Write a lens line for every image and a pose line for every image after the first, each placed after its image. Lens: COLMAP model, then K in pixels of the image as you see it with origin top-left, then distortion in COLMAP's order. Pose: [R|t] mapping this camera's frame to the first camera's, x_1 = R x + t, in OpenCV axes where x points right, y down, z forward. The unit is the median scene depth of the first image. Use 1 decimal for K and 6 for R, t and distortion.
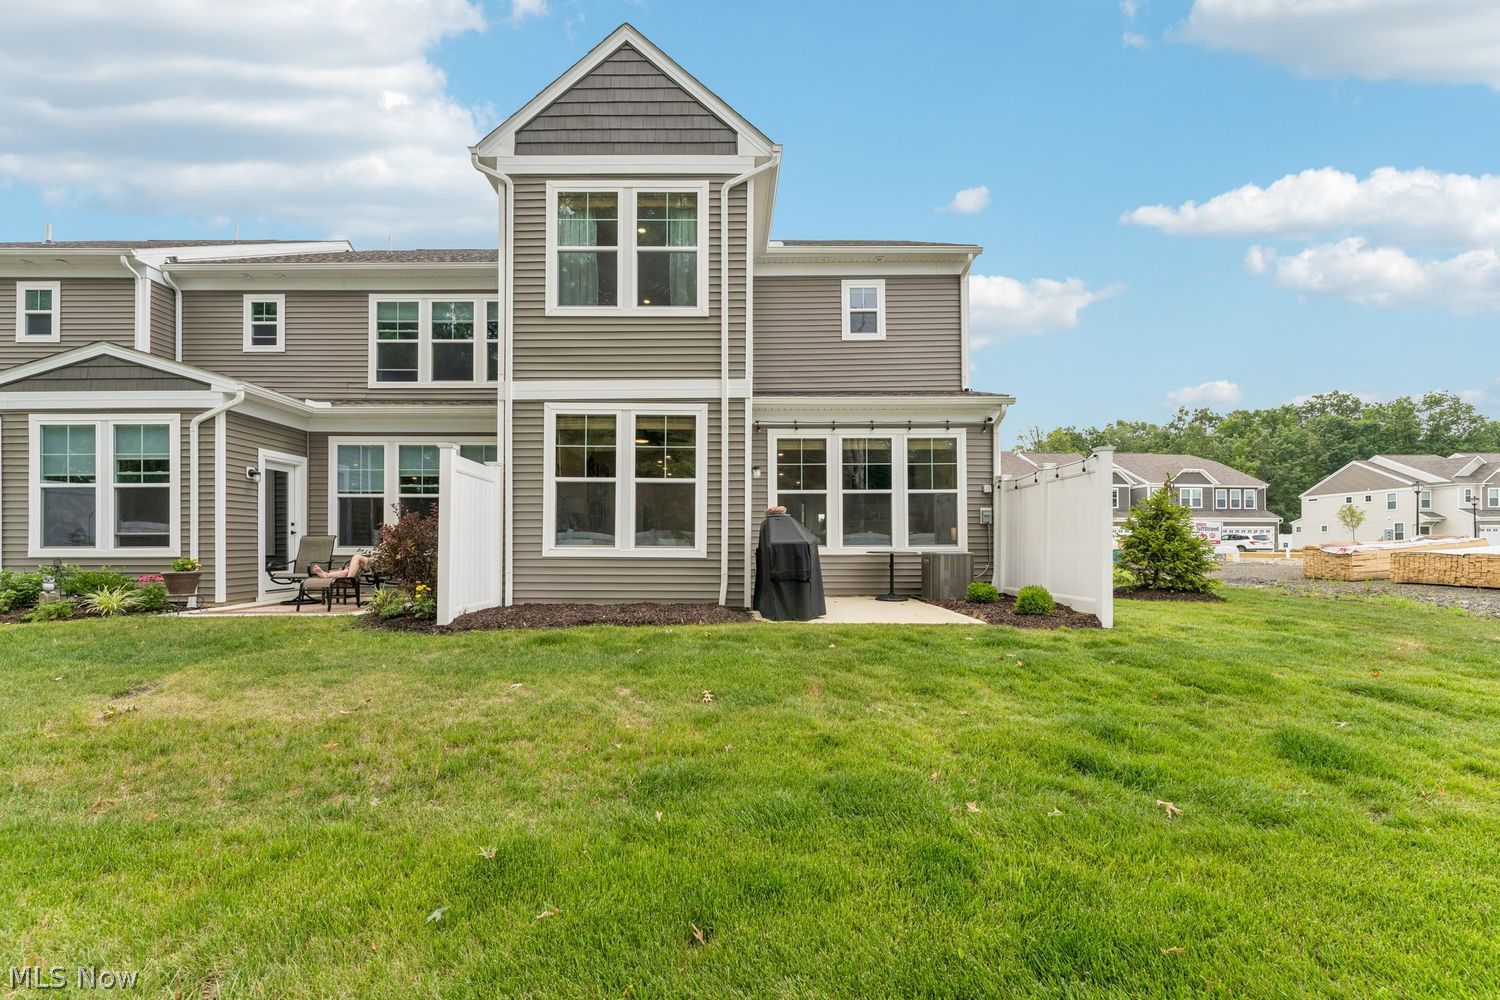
lens RADIAL K [[584.2, 0, 745.0], [0, 584.2, 540.2], [0, 0, 1]] dist [-0.001587, 0.000558]
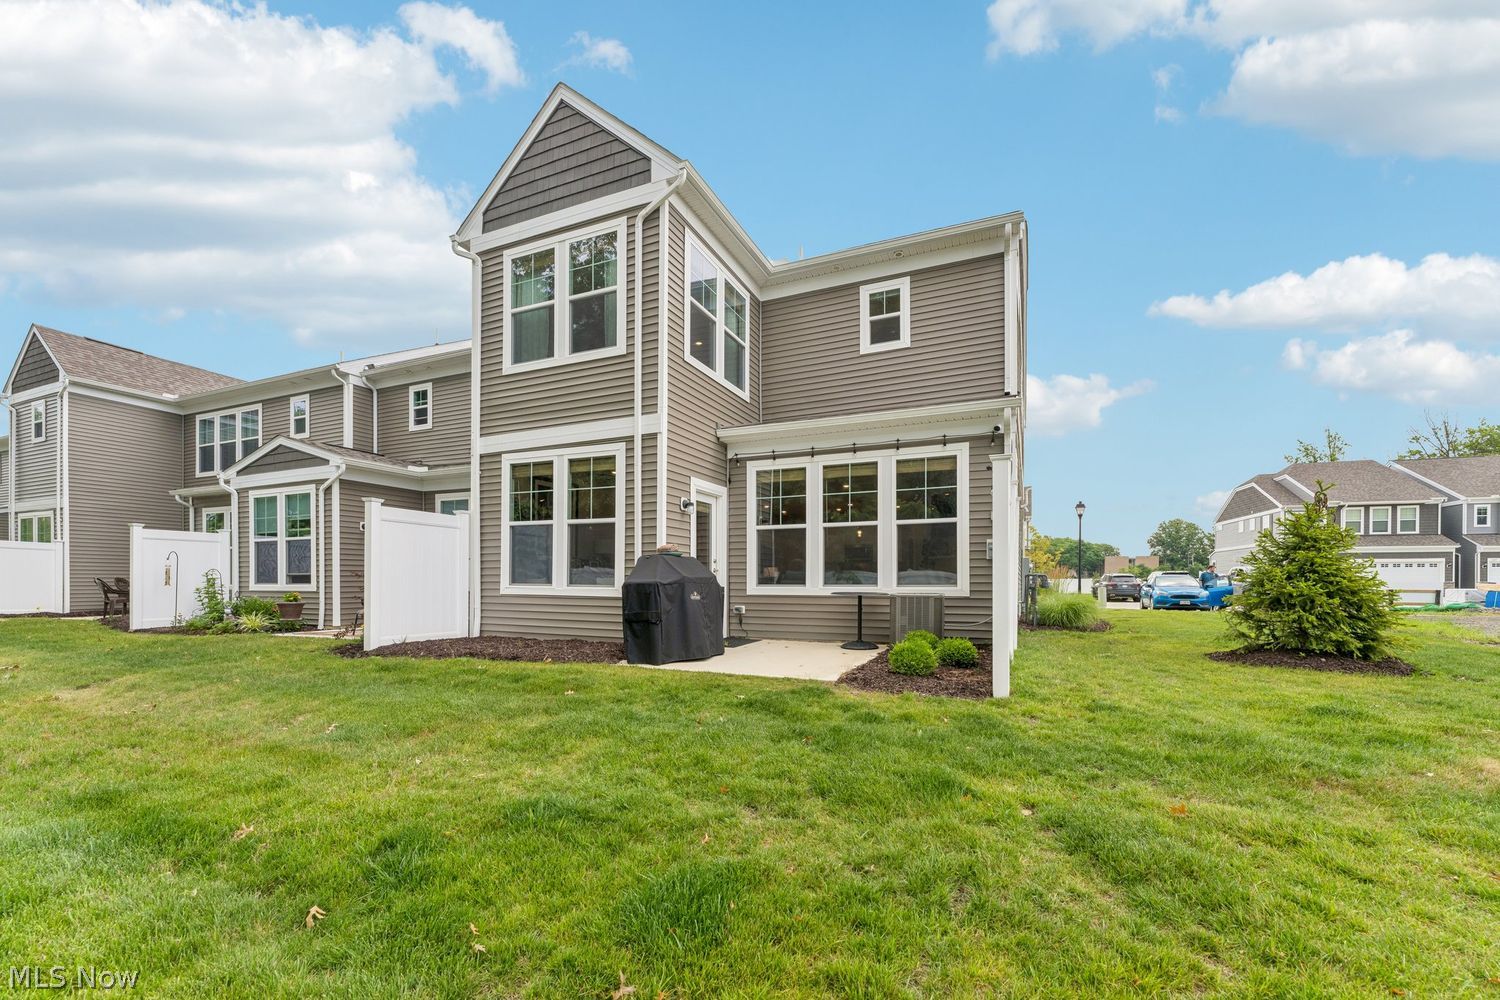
lens RADIAL K [[584.2, 0, 783.6], [0, 584.2, 584.0], [0, 0, 1]] dist [-0.001587, 0.000558]
pose [[0.924091, 0.004922, -0.382140, 0.537492], [-0.000445, 0.999930, 0.011804, -0.003867], [0.382171, -0.010738, 0.924029, 0.171835]]
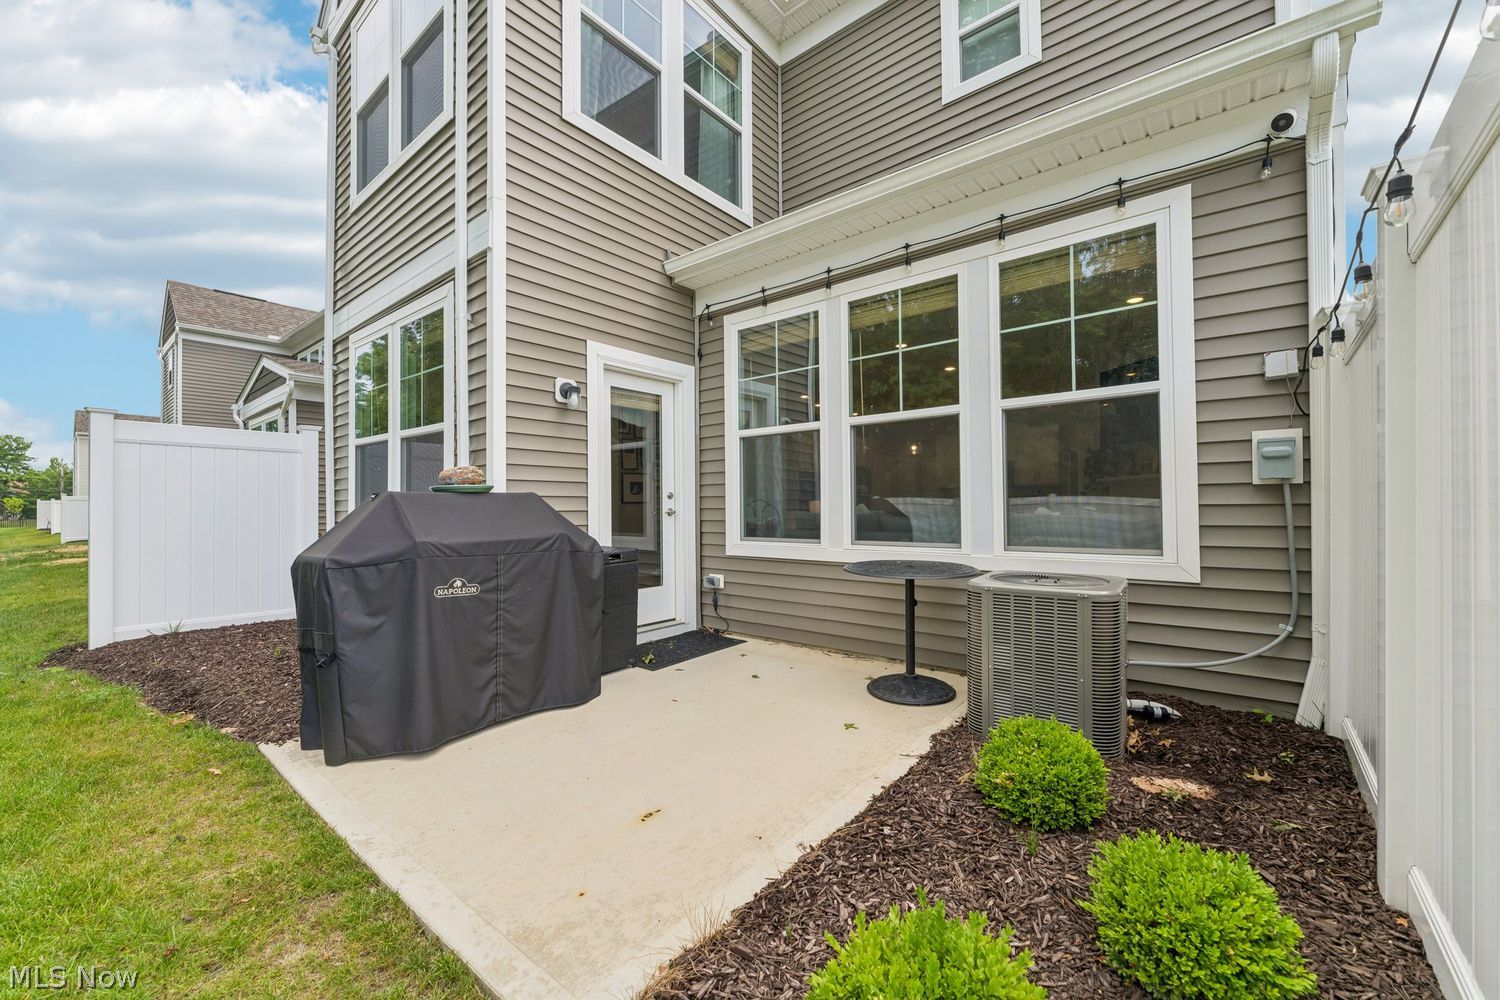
lens RADIAL K [[584.2, 0, 771.5], [0, 584.2, 497.8], [0, 0, 1]] dist [-0.001587, 0.000558]
pose [[0.777916, -0.012597, -0.628242, 0.473481], [0.010628, 0.999920, -0.006890, -0.025983], [0.628279, -0.001317, 0.777987, 0.725822]]
